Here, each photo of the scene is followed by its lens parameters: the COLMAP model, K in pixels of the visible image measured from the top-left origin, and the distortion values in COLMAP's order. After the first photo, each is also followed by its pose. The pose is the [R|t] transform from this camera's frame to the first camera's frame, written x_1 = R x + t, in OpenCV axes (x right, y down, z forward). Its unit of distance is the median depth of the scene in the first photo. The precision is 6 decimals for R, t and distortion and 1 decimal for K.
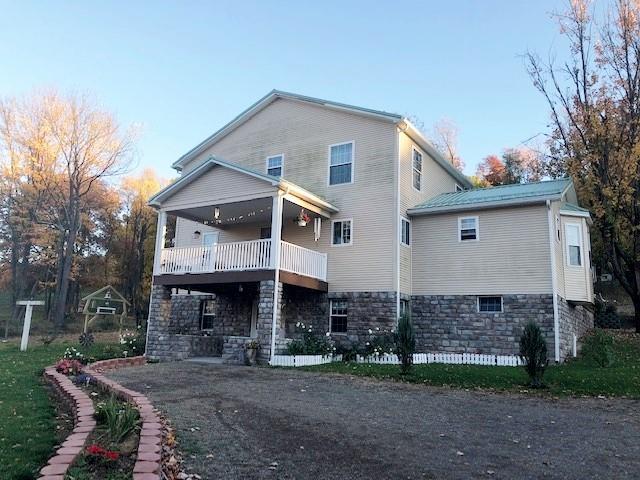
lens RADIAL K [[517.0, 0, 318.4], [0, 517.0, 238.5], [0, 0, 1]] dist [0.003588, 0.017603]
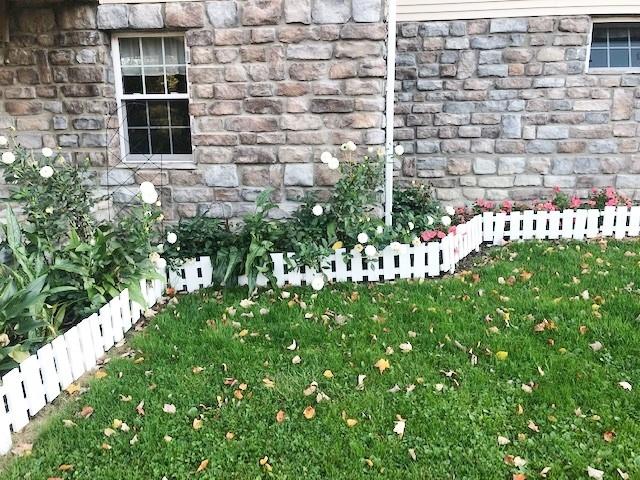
lens RADIAL K [[517.0, 0, 319.1], [0, 517.0, 234.3], [0, 0, 1]] dist [0.003588, 0.017603]
pose [[0.896871, -0.151661, 0.415477, -0.007679], [-0.033329, 0.913527, 0.405410, 0.105640], [-0.441035, -0.377448, 0.814261, 0.740174]]
